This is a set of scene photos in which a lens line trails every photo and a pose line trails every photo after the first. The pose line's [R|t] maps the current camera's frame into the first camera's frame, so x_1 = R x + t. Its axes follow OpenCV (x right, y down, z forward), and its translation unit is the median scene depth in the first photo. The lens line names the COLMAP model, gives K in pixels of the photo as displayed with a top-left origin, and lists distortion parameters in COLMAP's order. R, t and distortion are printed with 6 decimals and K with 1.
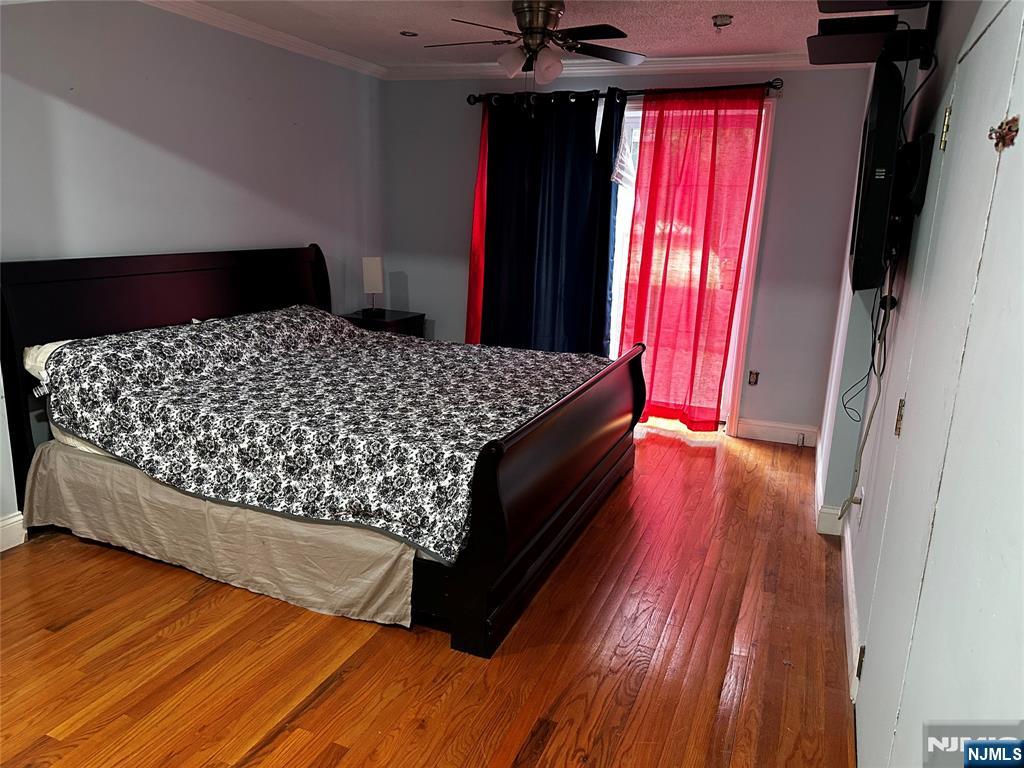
lens RADIAL K [[712.3, 0, 515.1], [0, 712.3, 374.8], [0, 0, 1]] dist [0.088167, -0.106484]
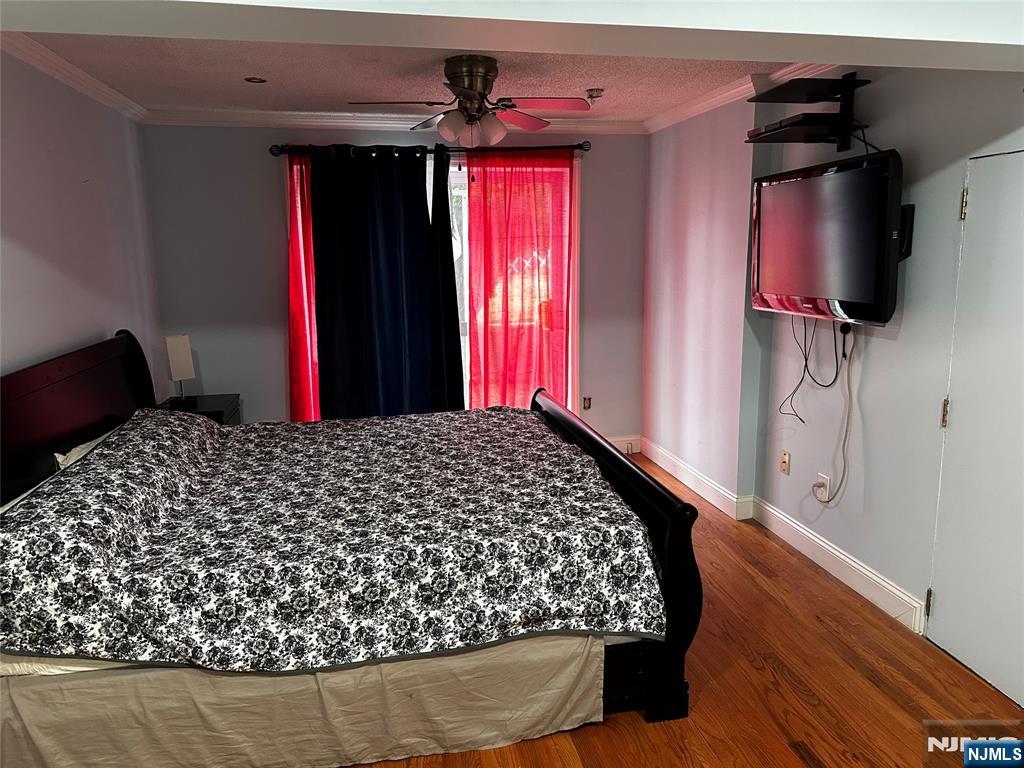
lens RADIAL K [[712.3, 0, 514.2], [0, 712.3, 384.4], [0, 0, 1]] dist [0.088167, -0.106484]
pose [[0.835159, -0.155454, 0.527583, -0.601356], [0.171727, 0.984973, 0.018384, -0.111120], [-0.522513, 0.075247, 0.849304, 0.190851]]
